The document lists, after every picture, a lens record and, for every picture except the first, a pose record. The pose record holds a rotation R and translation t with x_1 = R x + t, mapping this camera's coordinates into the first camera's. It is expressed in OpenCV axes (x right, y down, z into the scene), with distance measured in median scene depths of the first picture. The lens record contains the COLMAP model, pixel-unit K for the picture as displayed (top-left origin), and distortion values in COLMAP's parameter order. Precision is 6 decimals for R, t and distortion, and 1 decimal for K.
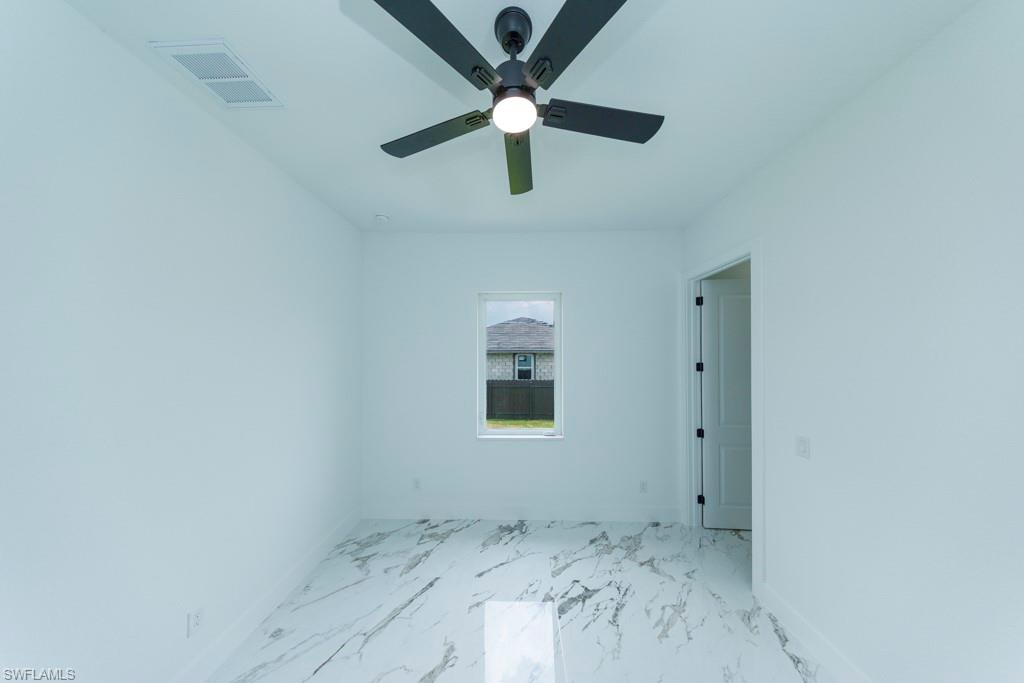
lens RADIAL K [[293.0, 0, 515.1], [0, 293.0, 345.2], [0, 0, 1]] dist [0.000932, -0.000021]
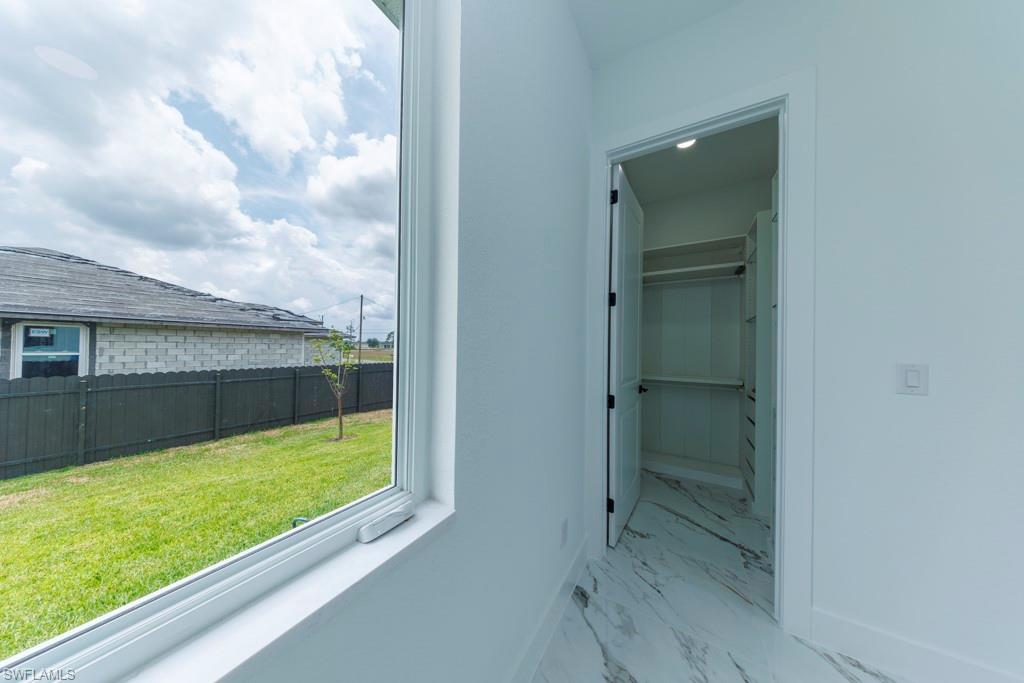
lens RADIAL K [[293.0, 0, 515.1], [0, 293.0, 345.2], [0, 0, 1]] dist [0.000932, -0.000021]
pose [[0.497794, 0.018756, 0.867092, -0.030990], [-0.042426, 0.999096, 0.002746, 0.214412], [-0.866257, -0.038154, 0.498140, 1.020807]]
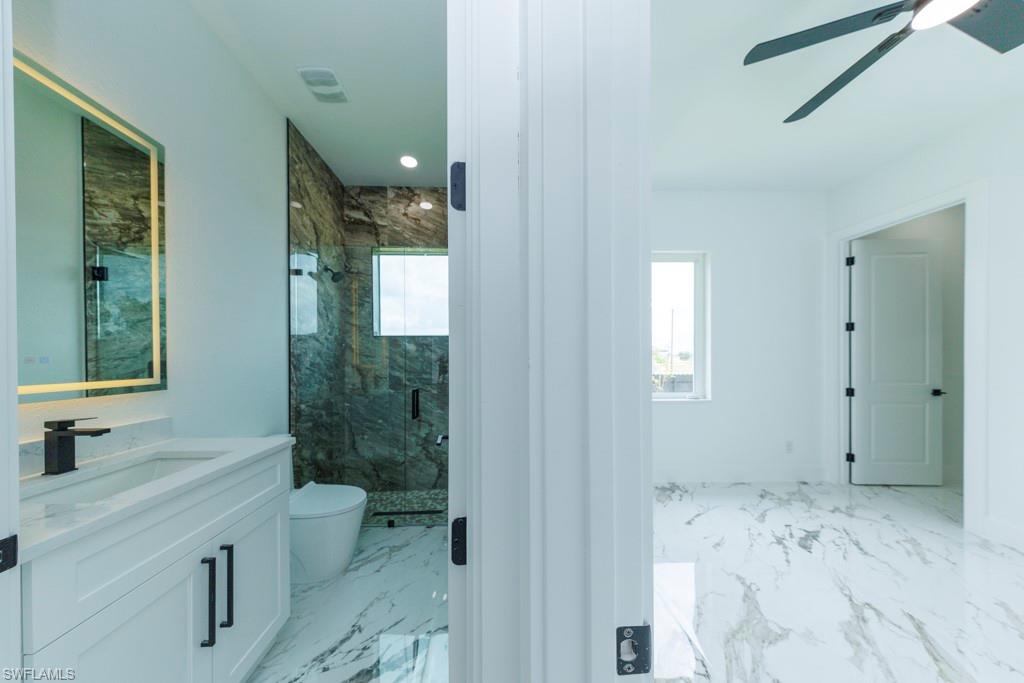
lens RADIAL K [[301.7, 0, 501.3], [0, 301.7, 347.2], [0, 0, 1]] dist [0.001290, 0.000174]
pose [[0.998661, 0.004796, 0.051515, -0.727084], [-0.004306, 0.999945, -0.009612, 0.188320], [-0.051558, 0.009378, 0.998626, 0.015915]]
